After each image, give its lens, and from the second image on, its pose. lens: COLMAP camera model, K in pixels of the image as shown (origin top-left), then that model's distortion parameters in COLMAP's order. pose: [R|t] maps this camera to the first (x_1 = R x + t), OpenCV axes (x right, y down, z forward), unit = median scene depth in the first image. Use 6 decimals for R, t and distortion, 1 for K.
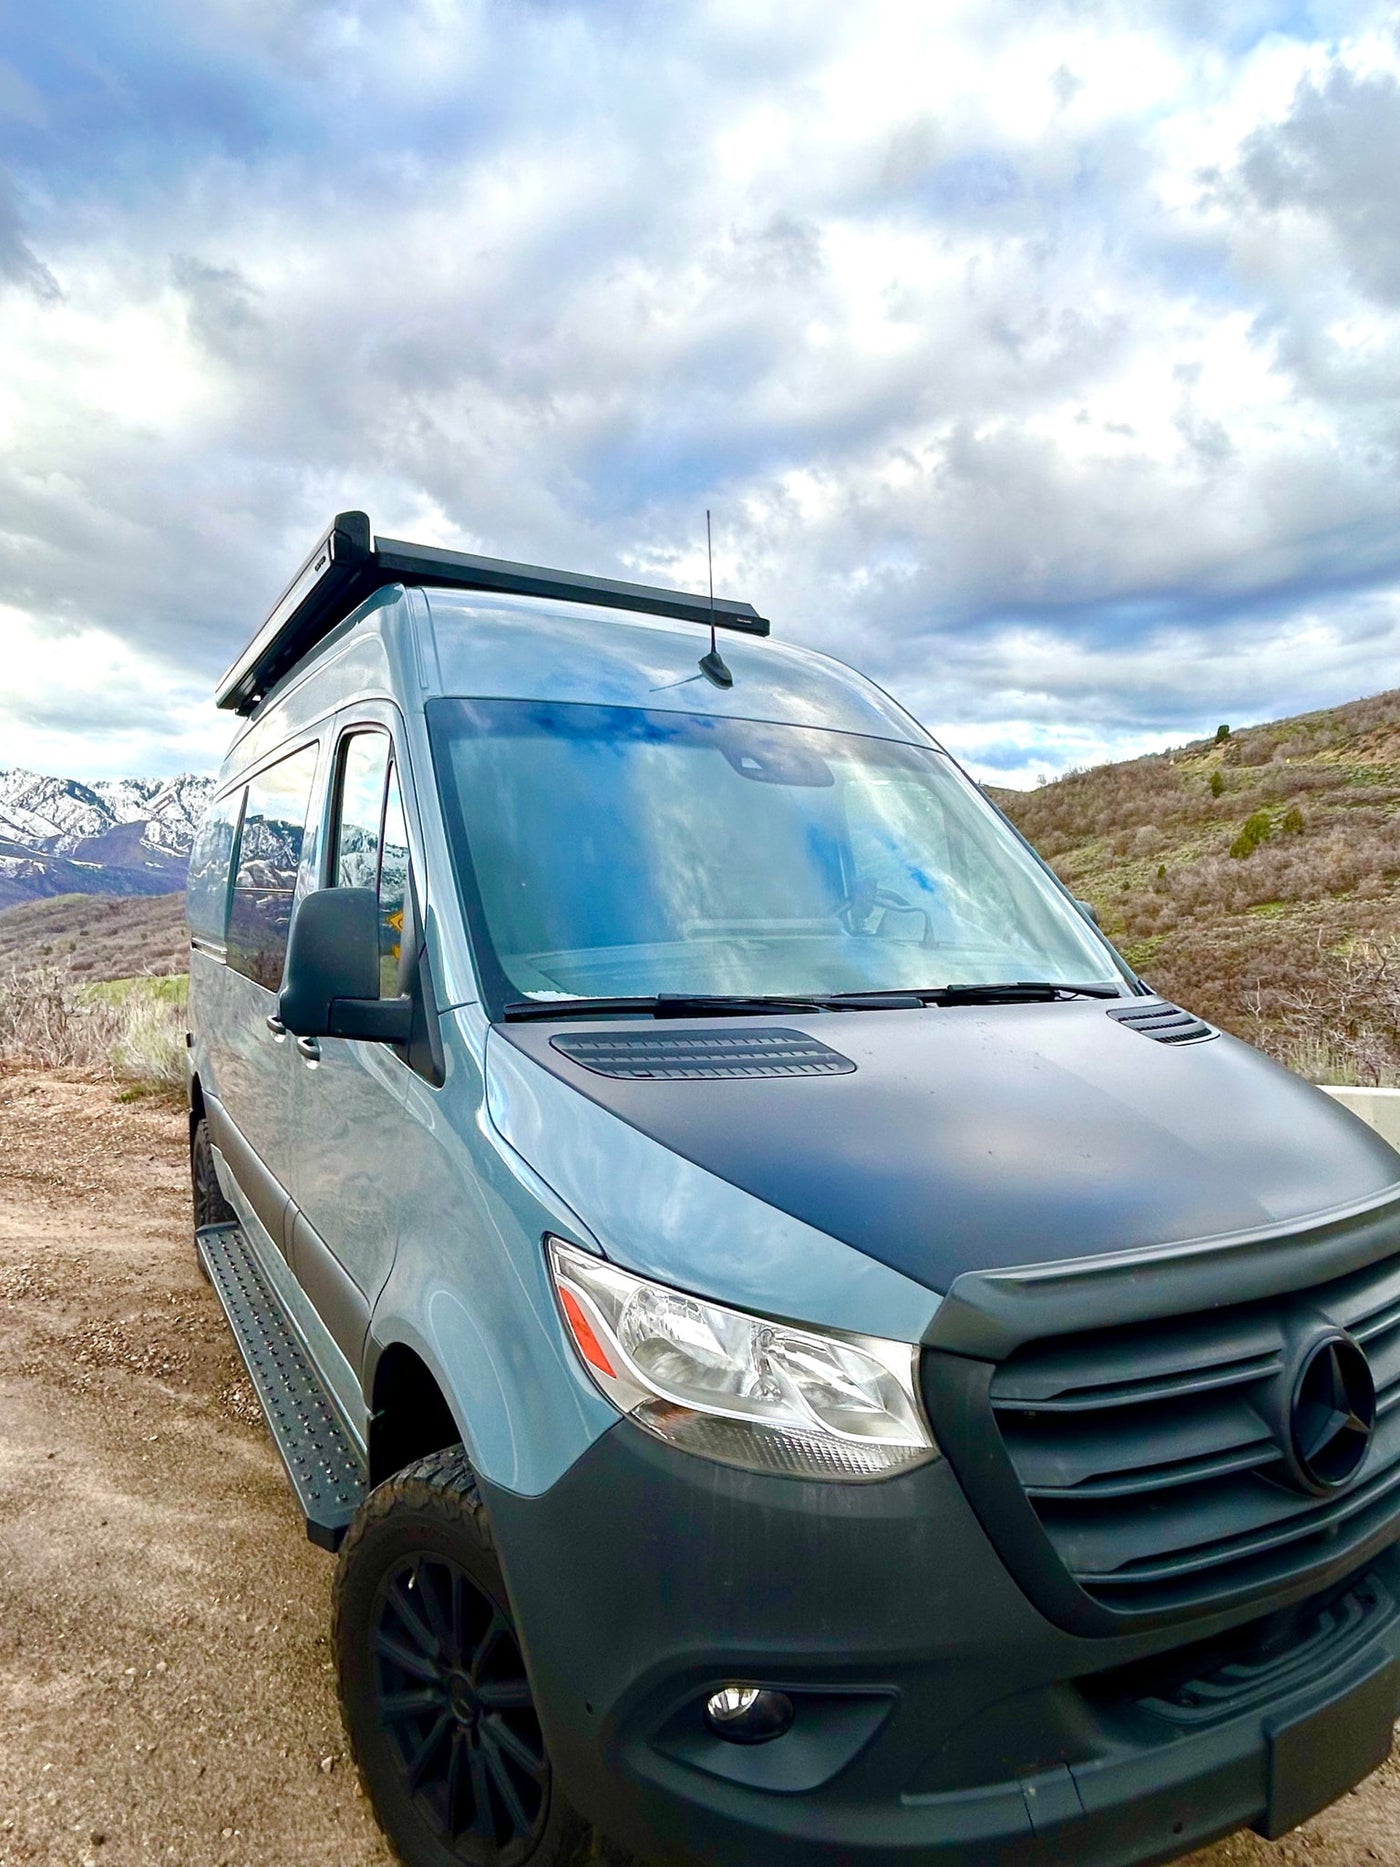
lens RADIAL K [[1081.9, 0, 700.0], [0, 1081.9, 933.5], [0, 0, 1]] dist [-0.004352, 0.000045]
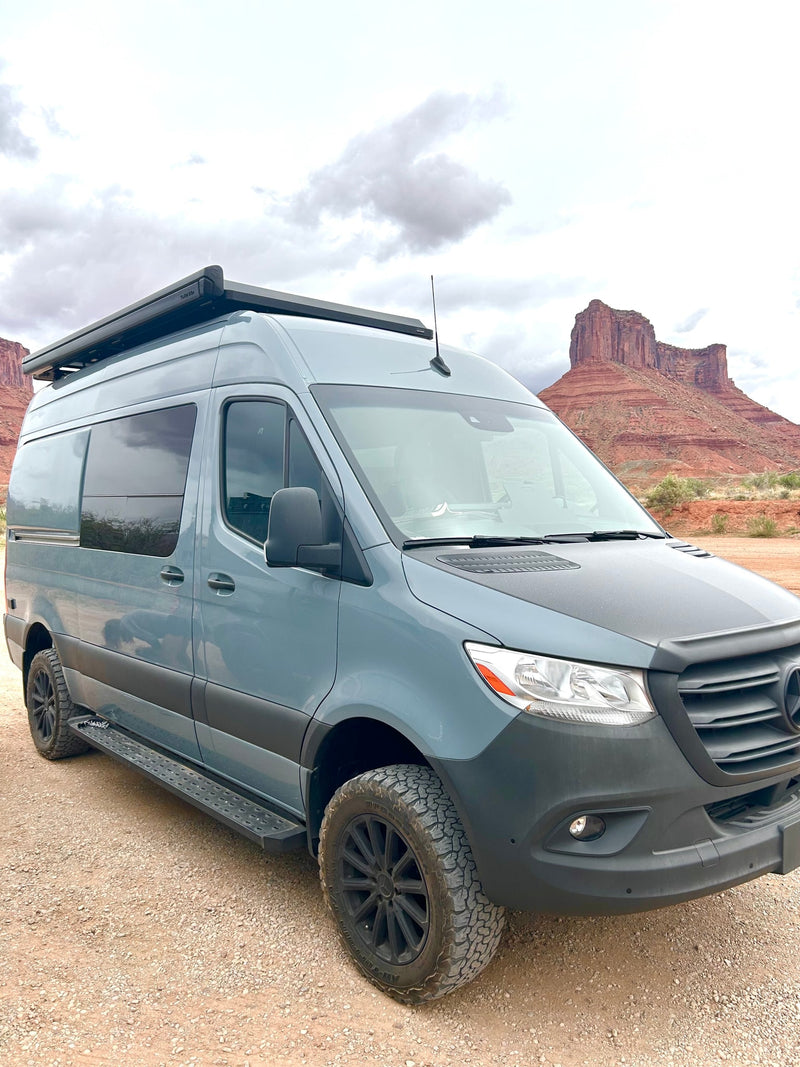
lens RADIAL K [[804.8, 0, 400.0], [0, 804.8, 533.5], [0, 0, 1]] dist [0.012000, 0.002683]
pose [[0.982933, -0.025345, 0.182207, -0.597034], [0.025357, 0.999676, 0.002265, 0.057886], [-0.182205, 0.002394, 0.983258, -0.595329]]
